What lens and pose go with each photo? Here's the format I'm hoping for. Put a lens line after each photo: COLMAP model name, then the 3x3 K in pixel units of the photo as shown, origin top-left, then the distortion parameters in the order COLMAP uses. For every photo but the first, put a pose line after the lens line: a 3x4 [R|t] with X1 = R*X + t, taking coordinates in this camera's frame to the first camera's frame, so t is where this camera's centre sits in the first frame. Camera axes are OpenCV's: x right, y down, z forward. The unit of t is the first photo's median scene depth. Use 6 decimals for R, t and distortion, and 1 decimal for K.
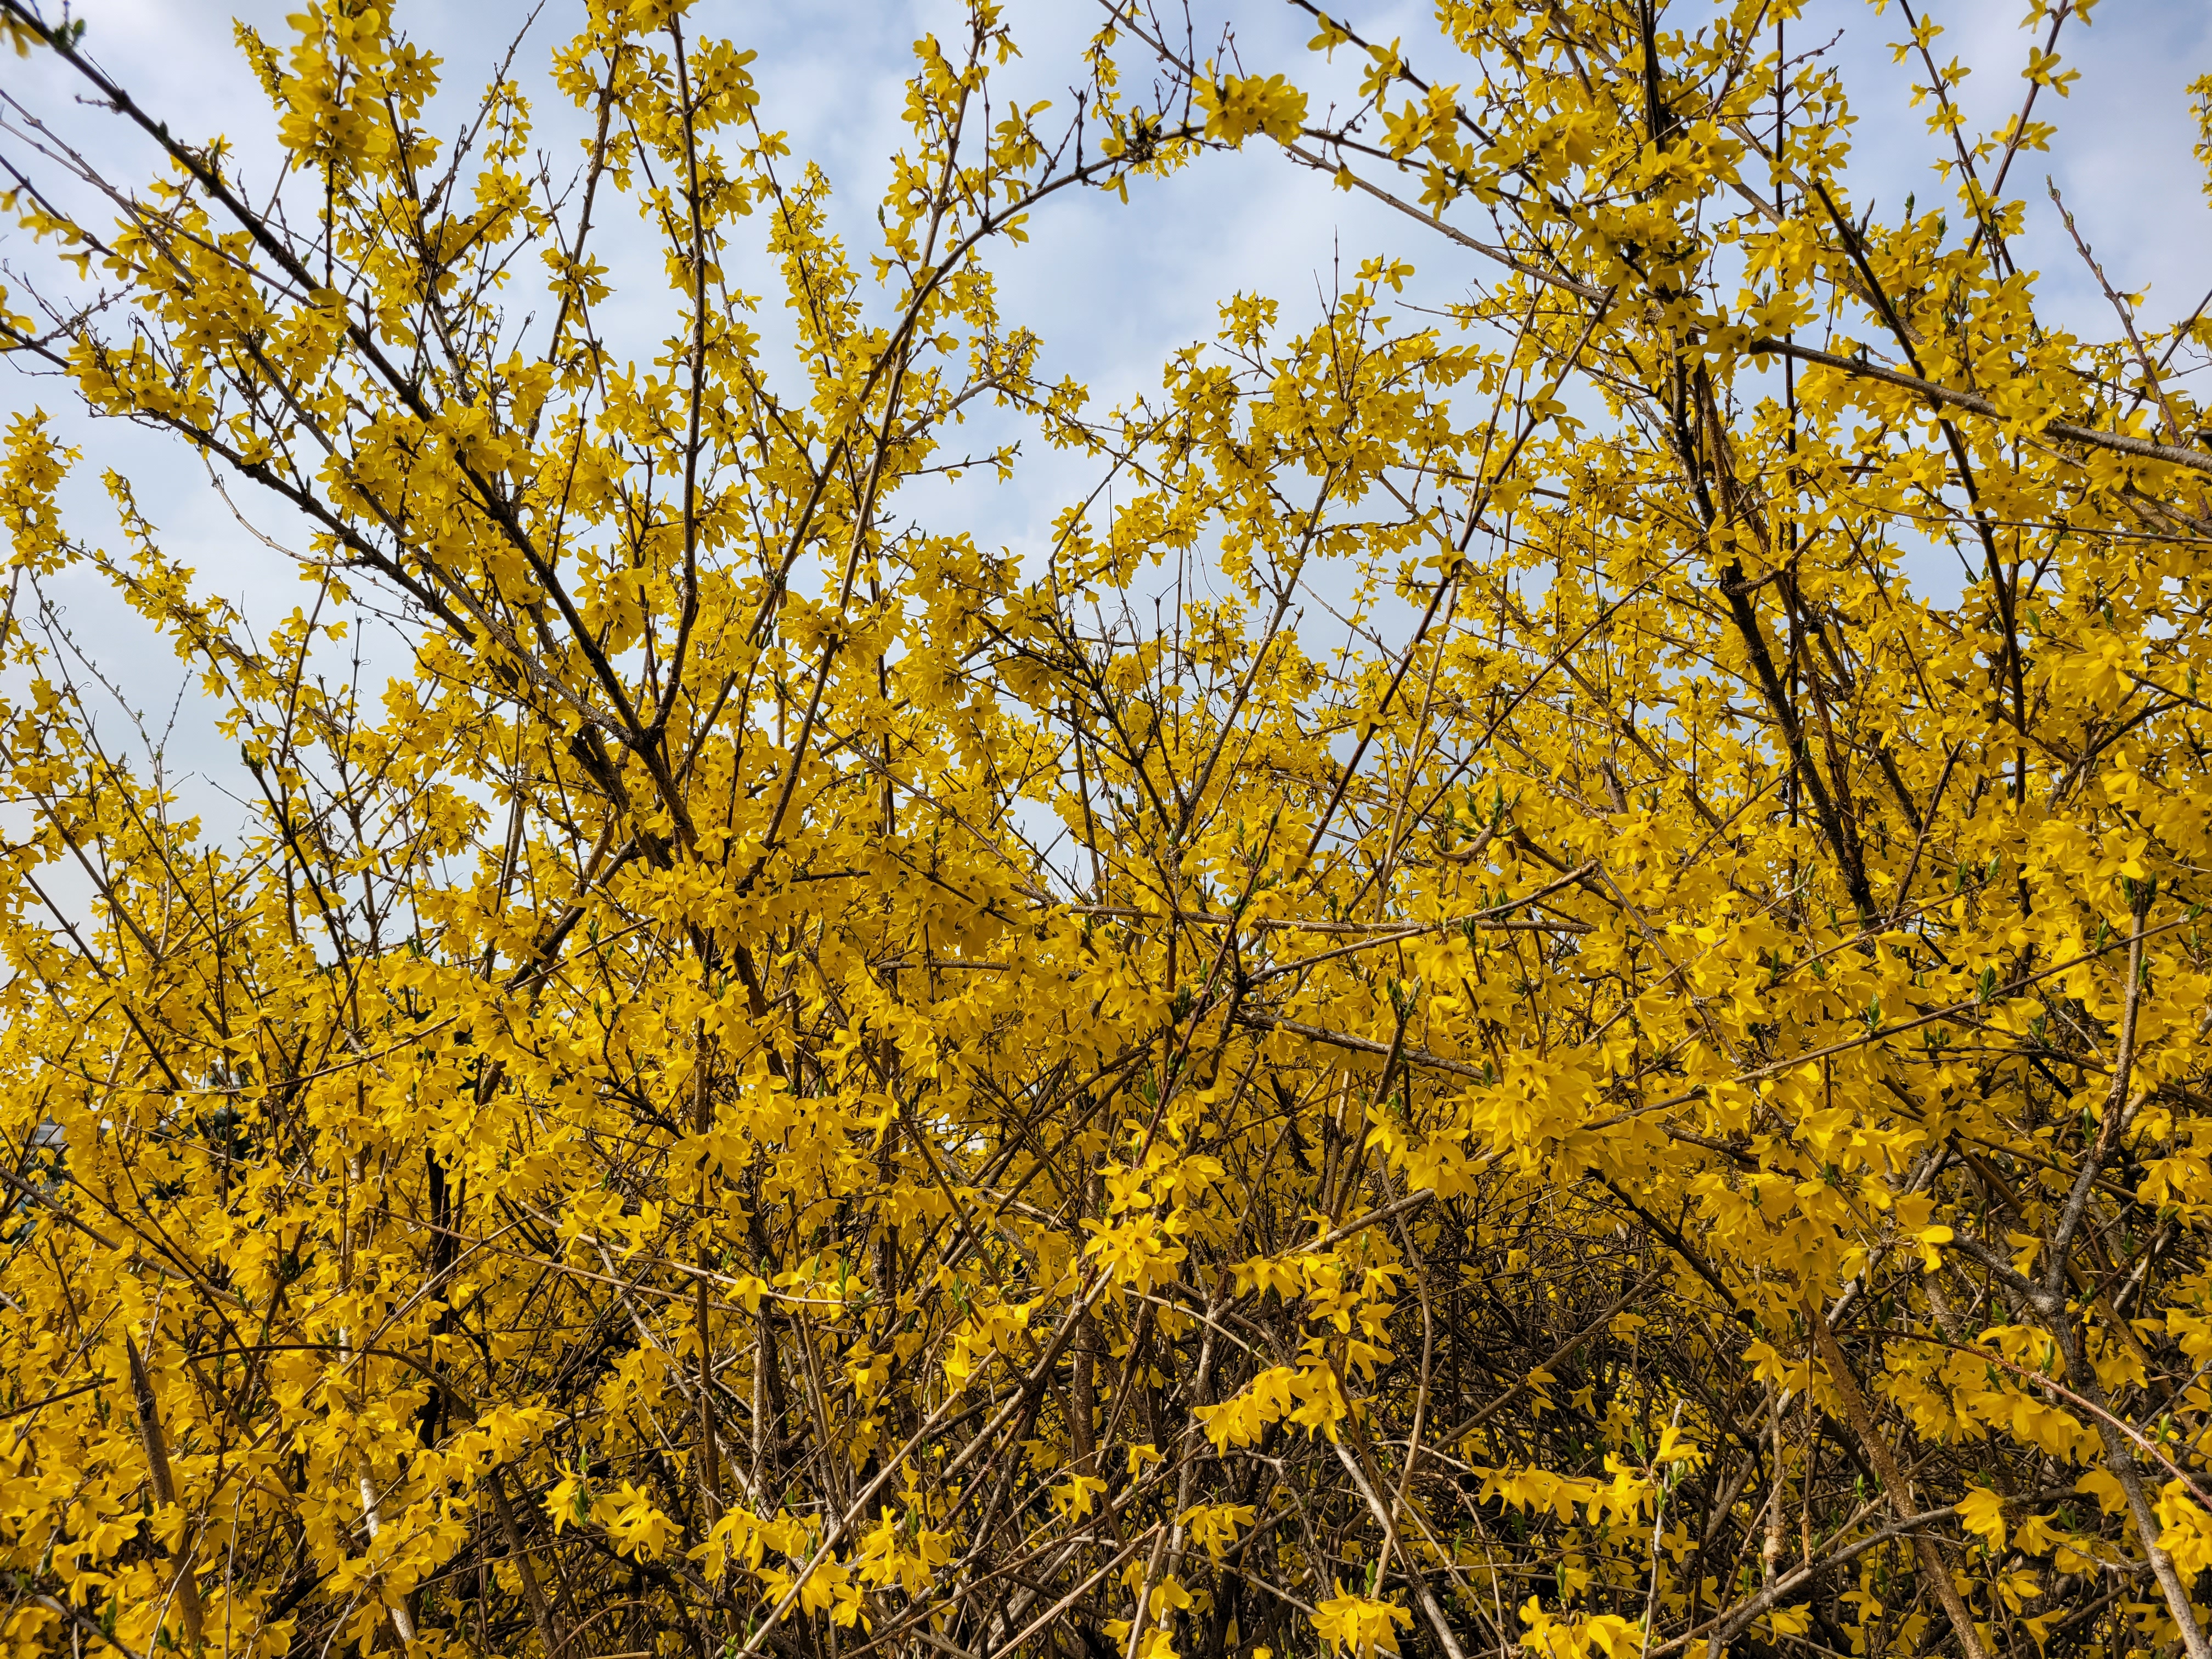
lens RADIAL K [[1595.6, 0, 1106.7], [0, 1595.6, 811.1], [0, 0, 1]] dist [0.028837, -0.041319]
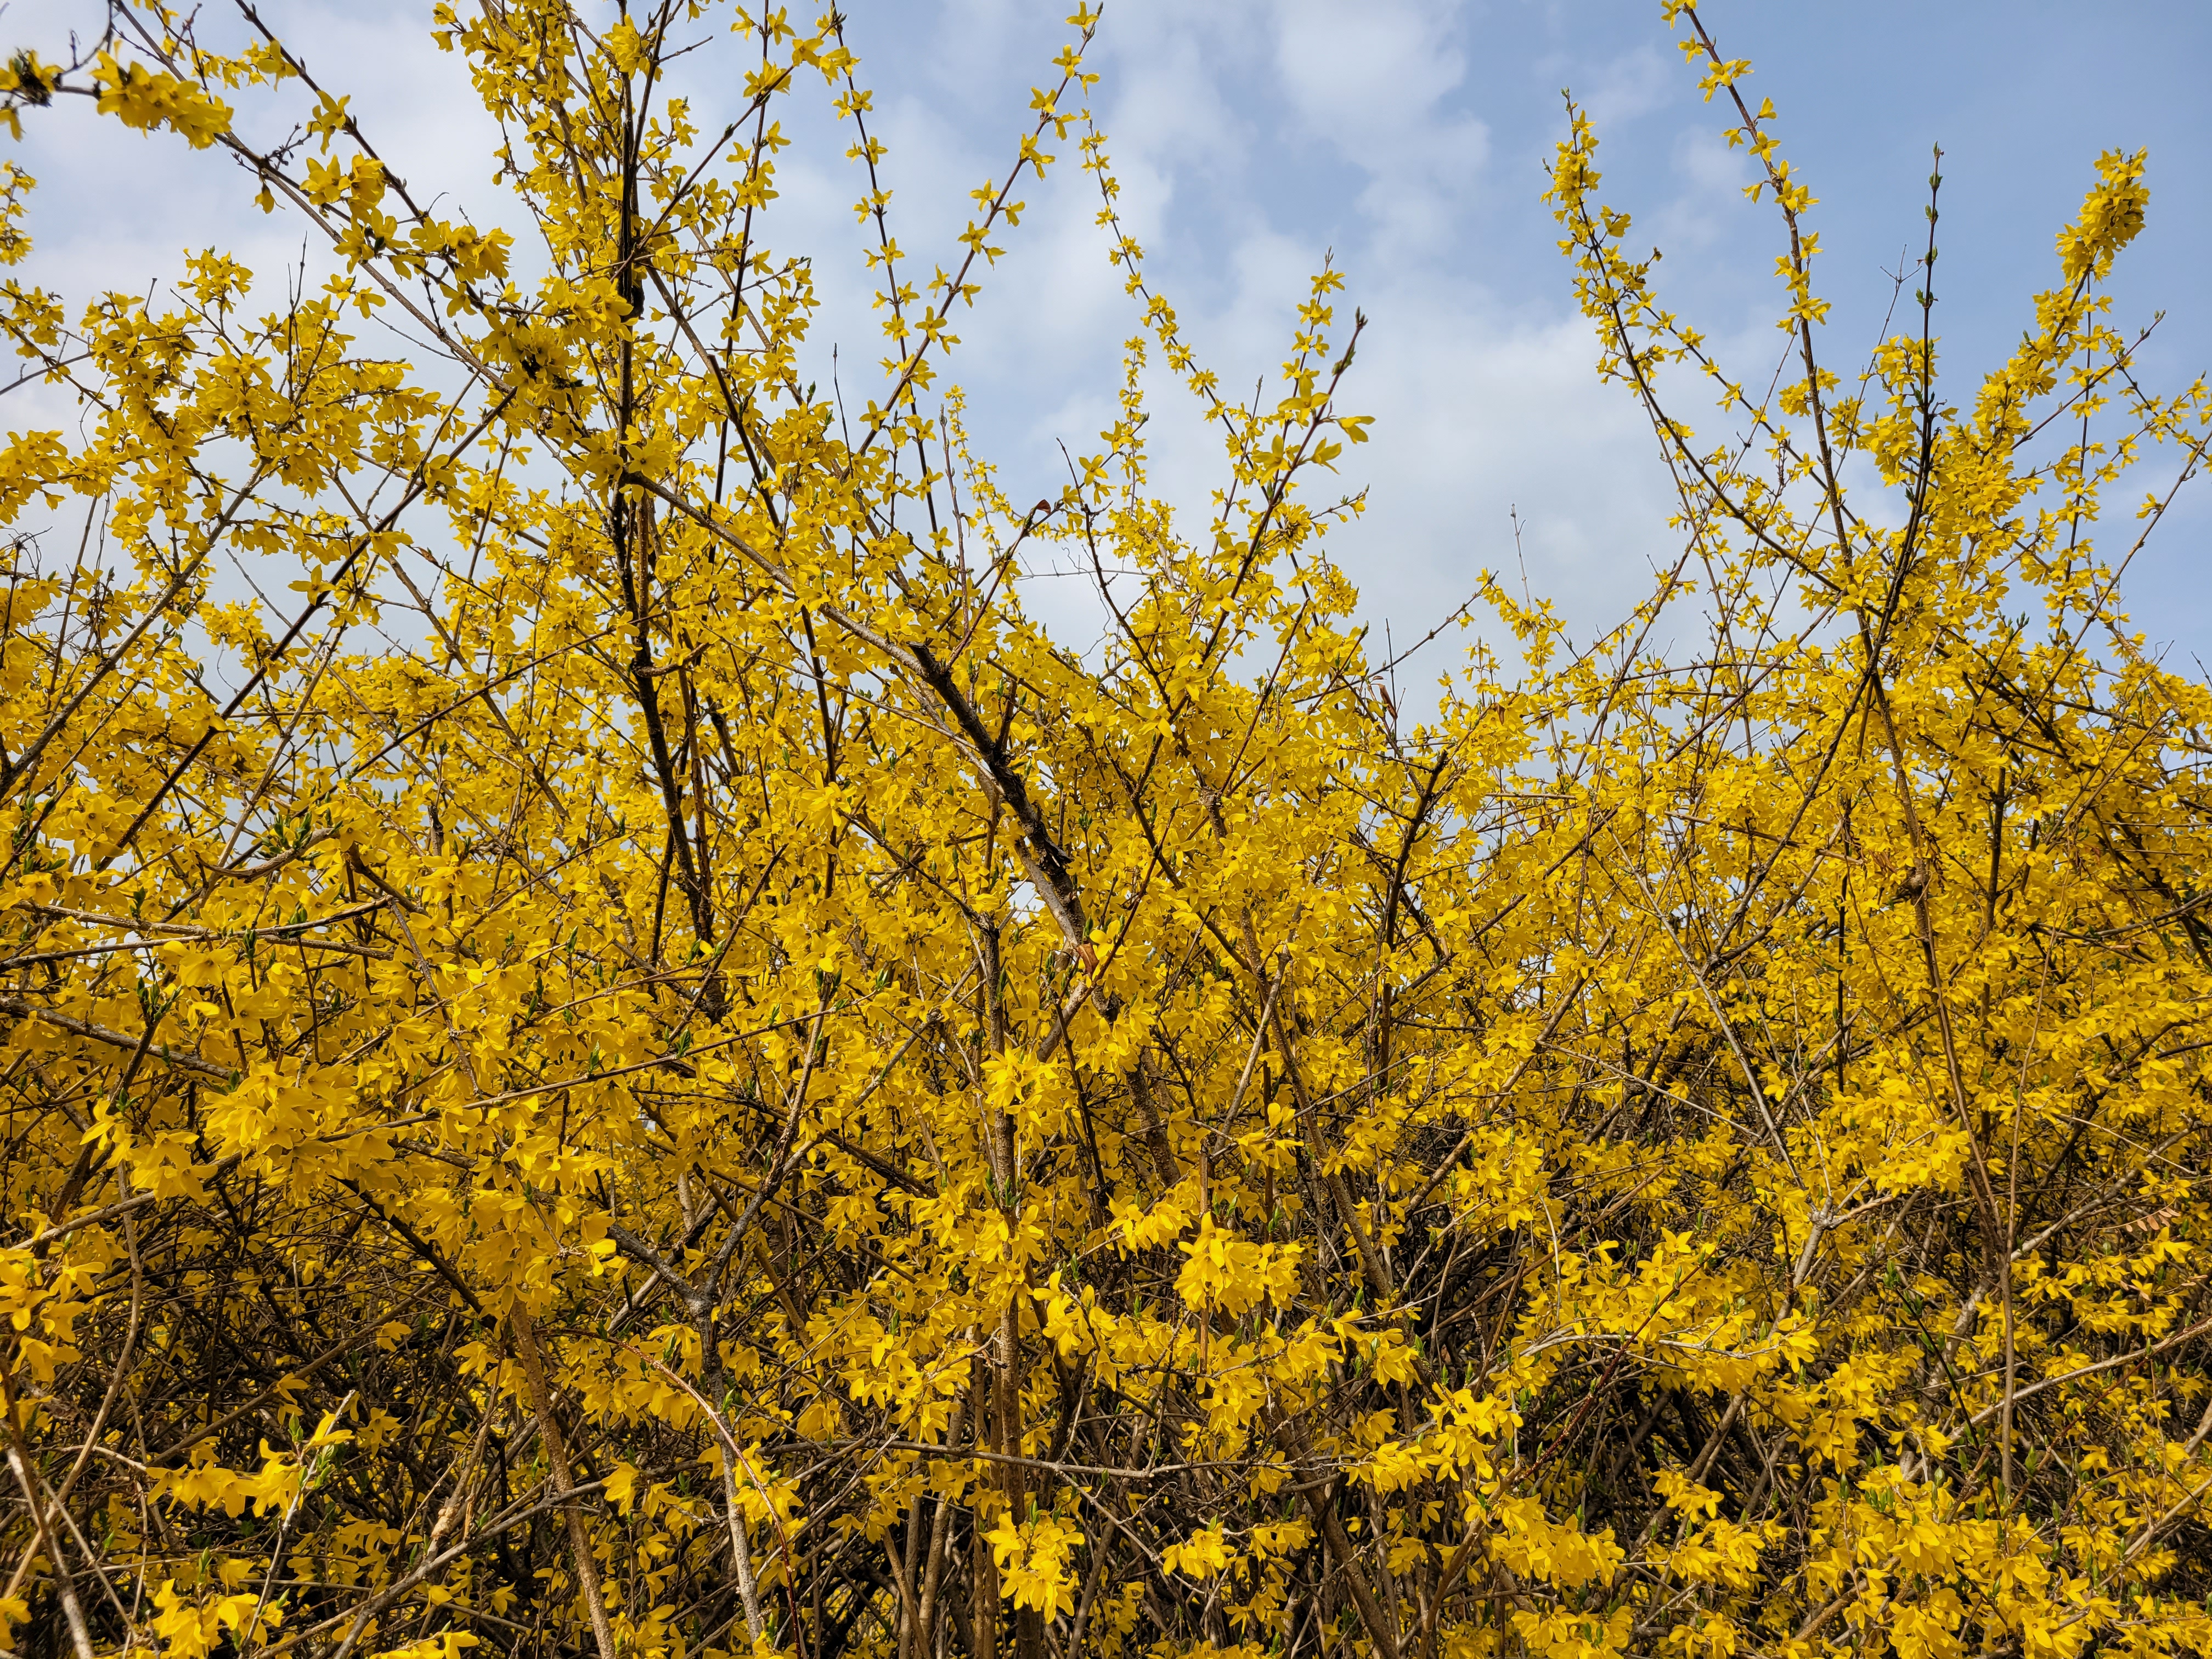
lens RADIAL K [[1595.6, 0, 1106.7], [0, 1595.6, 811.1], [0, 0, 1]] dist [0.028837, -0.041319]
pose [[0.823547, 0.176046, 0.539238, 0.107289], [-0.166884, 0.983745, -0.066293, -0.033150], [-0.542144, -0.035395, 0.839540, -0.167768]]
